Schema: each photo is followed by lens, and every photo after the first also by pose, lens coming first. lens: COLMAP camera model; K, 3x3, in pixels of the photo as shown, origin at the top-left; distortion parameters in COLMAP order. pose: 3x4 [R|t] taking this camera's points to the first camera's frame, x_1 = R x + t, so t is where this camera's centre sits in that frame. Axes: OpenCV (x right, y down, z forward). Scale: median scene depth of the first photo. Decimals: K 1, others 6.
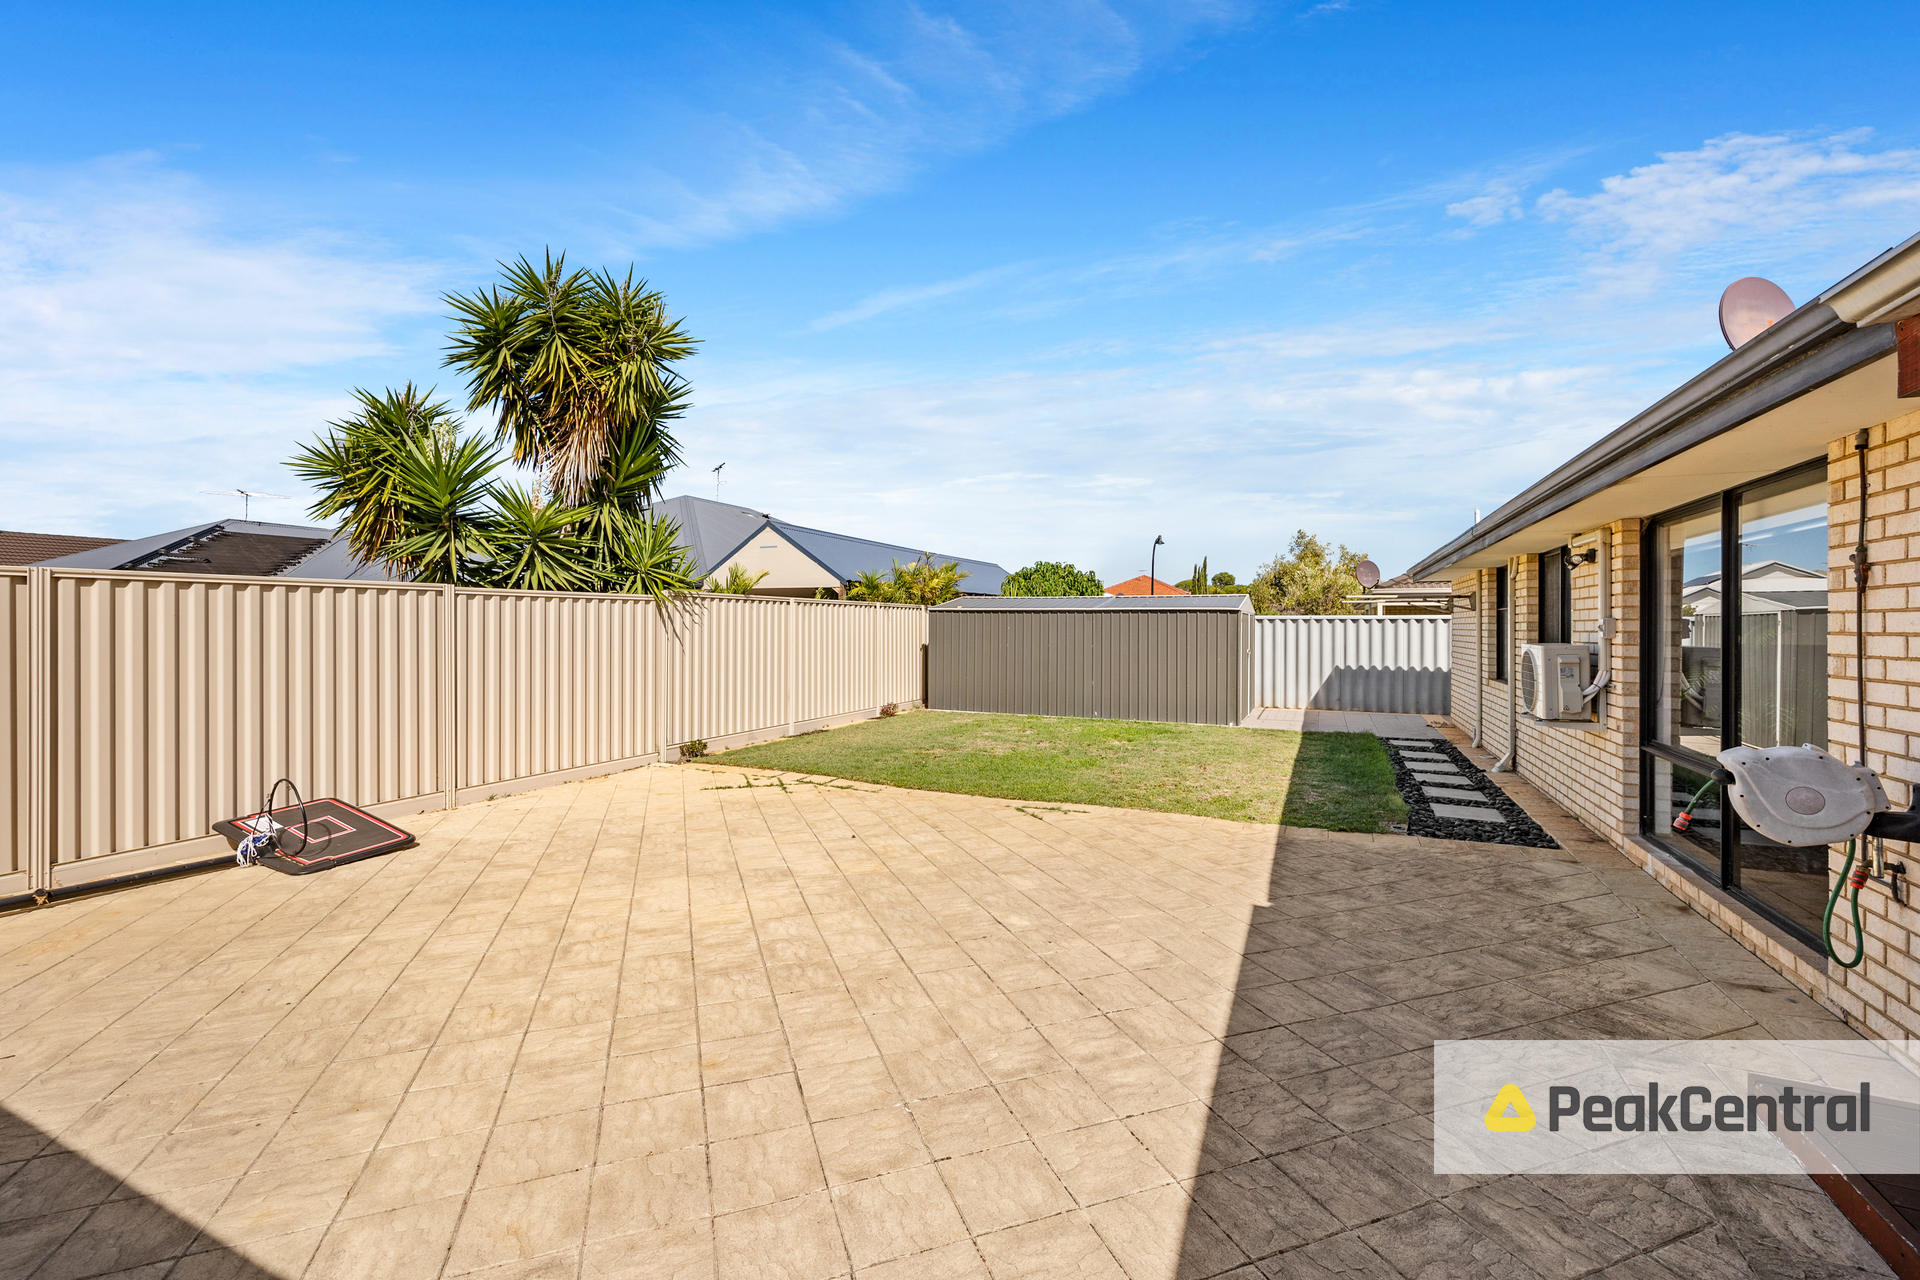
lens RADIAL K [[791.5, 0, 963.1], [0, 791.5, 628.7], [0, 0, 1]] dist [-0.001057, 0.000225]
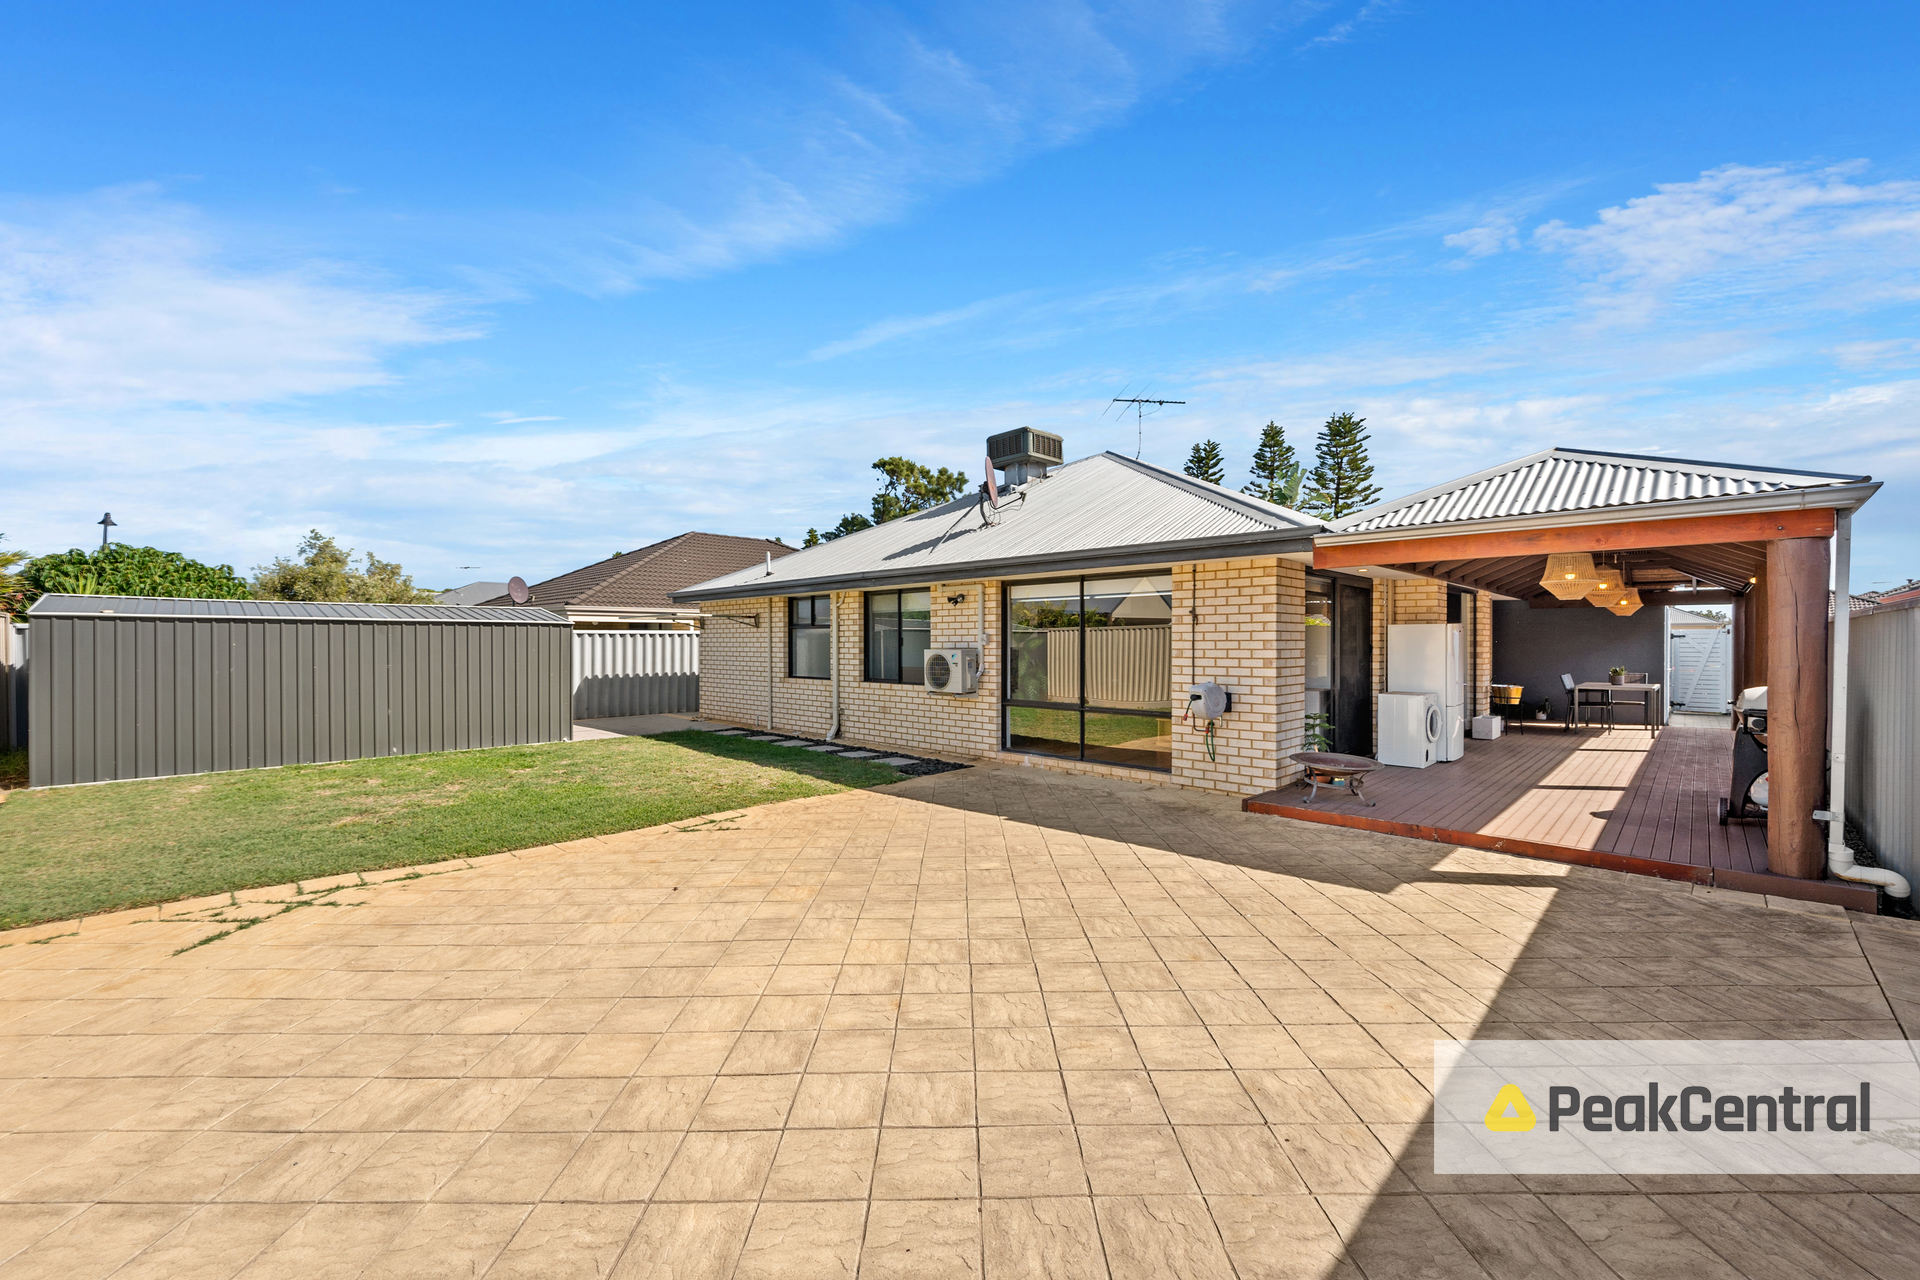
lens RADIAL K [[763.3, 0, 969.7], [0, 763.3, 639.5], [0, 0, 1]] dist [-0.006482, 0.000130]
pose [[0.339982, -0.000717, 0.940432, -0.846622], [0.006937, 0.999974, -0.001746, 0.001043], [-0.940406, 0.007117, 0.339978, 0.460340]]
